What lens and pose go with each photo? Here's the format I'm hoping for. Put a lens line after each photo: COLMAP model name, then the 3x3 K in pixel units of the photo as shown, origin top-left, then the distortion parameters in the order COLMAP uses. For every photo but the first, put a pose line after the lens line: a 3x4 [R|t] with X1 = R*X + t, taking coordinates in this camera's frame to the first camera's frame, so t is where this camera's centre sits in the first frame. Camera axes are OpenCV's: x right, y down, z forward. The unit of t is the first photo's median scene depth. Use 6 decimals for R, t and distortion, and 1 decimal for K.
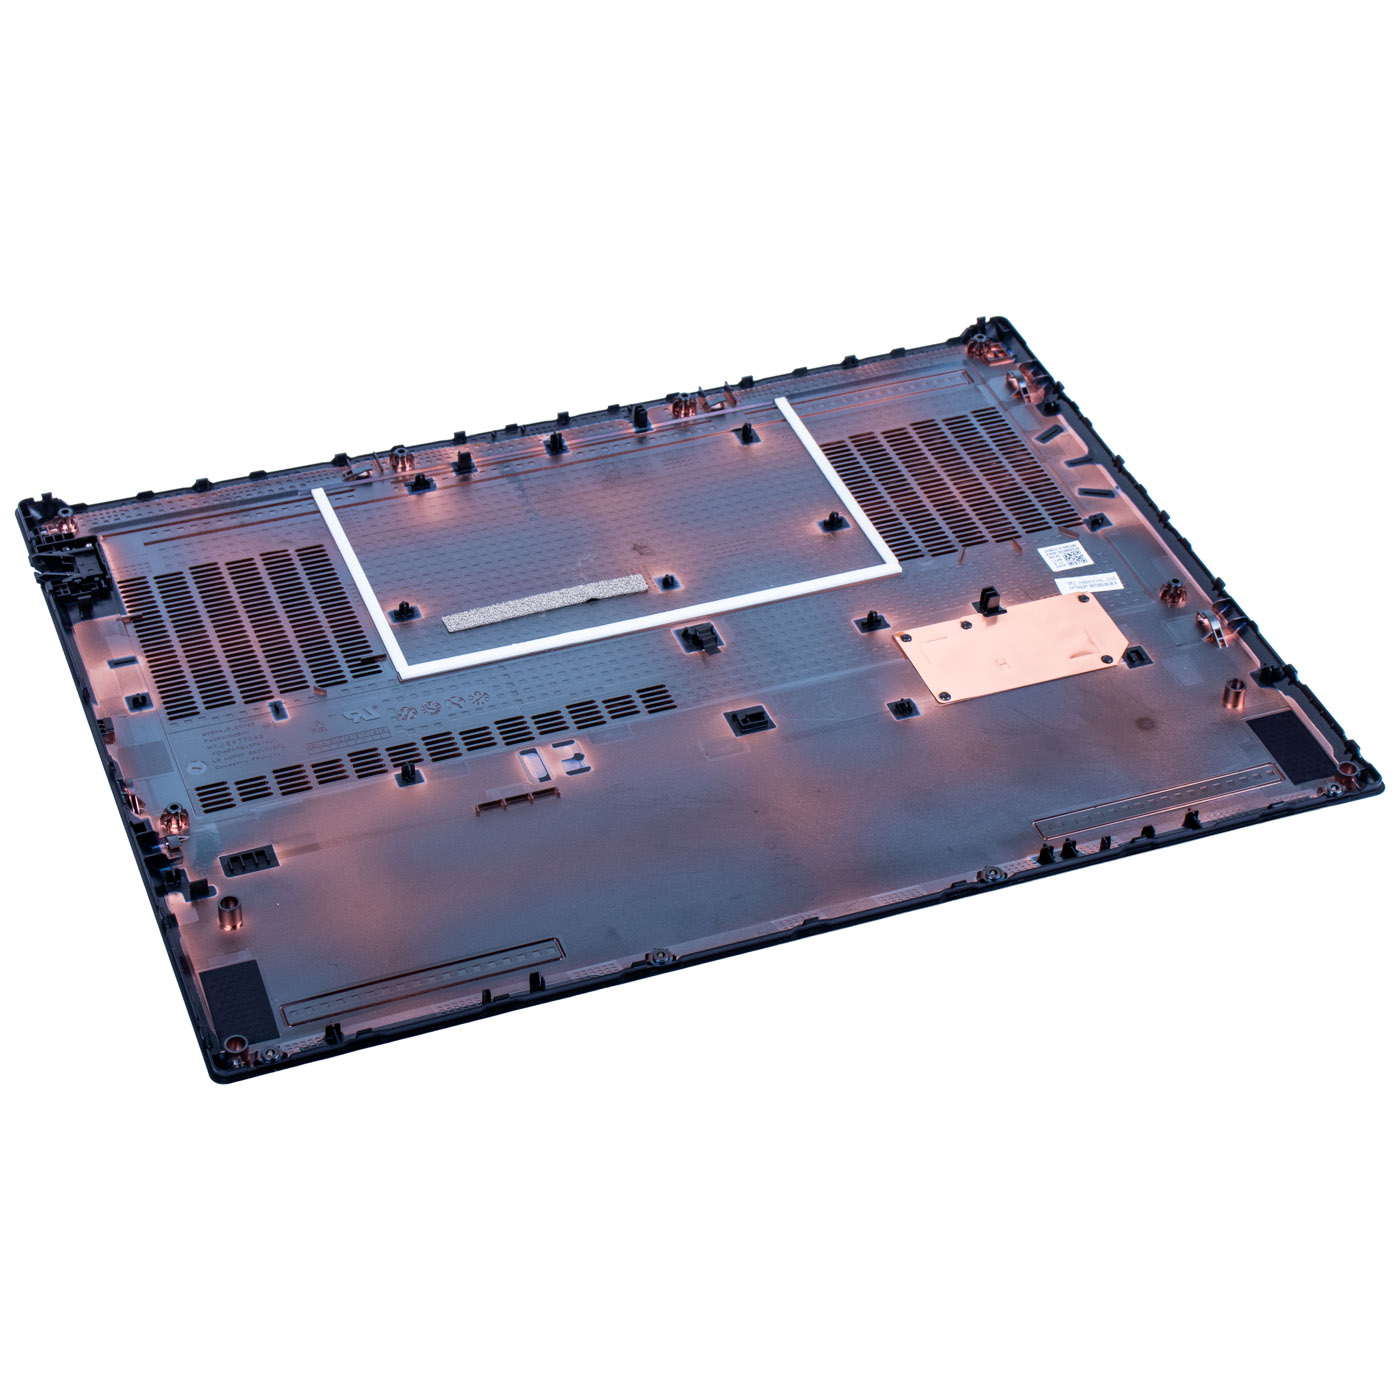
lens RADIAL K [[2678.8, 0, 700.0], [0, 2678.8, 700.0], [0, 0, 1]] dist [0.284269, 0.225014]
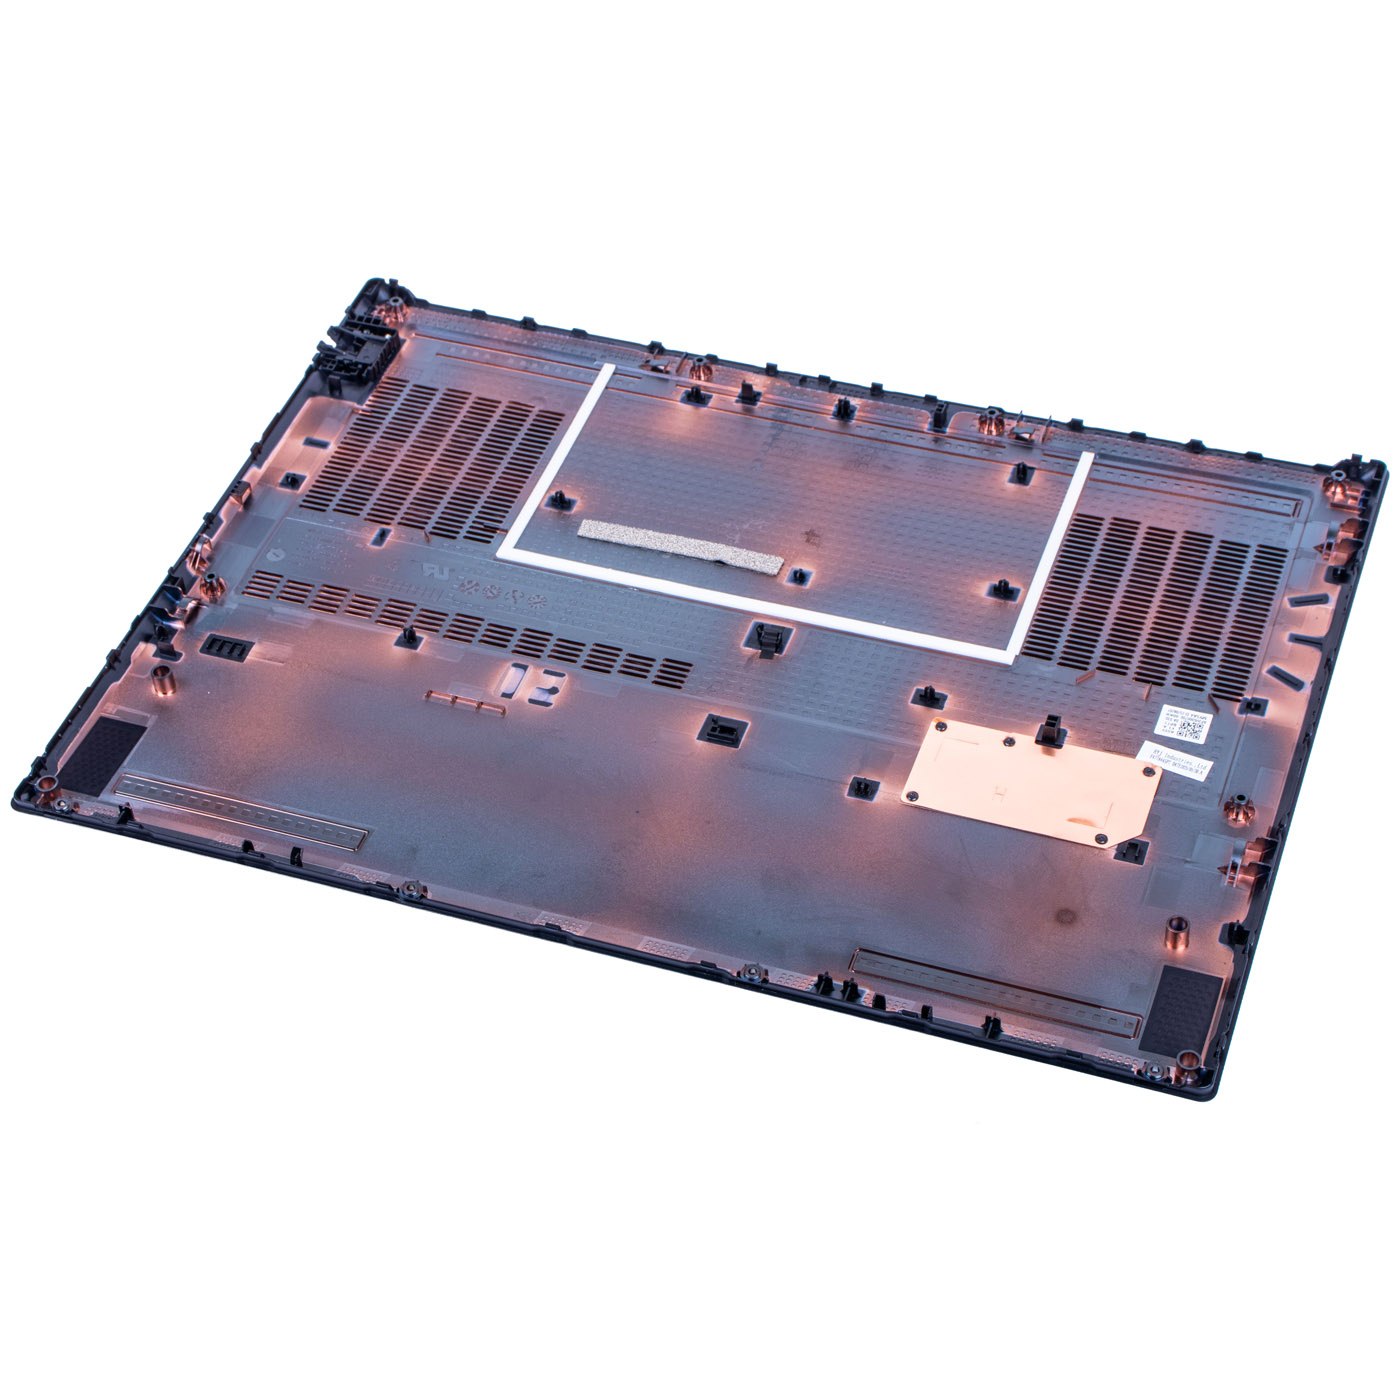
lens RADIAL K [[2942.4, 0, 700.0], [0, 2942.4, 700.0], [0, 0, 1]] dist [0.224559, -0.161130]
pose [[0.769500, 0.394191, -0.502478, 0.483699], [-0.391942, 0.912677, 0.115767, -0.108674], [0.504234, 0.107859, 0.856805, 0.129728]]
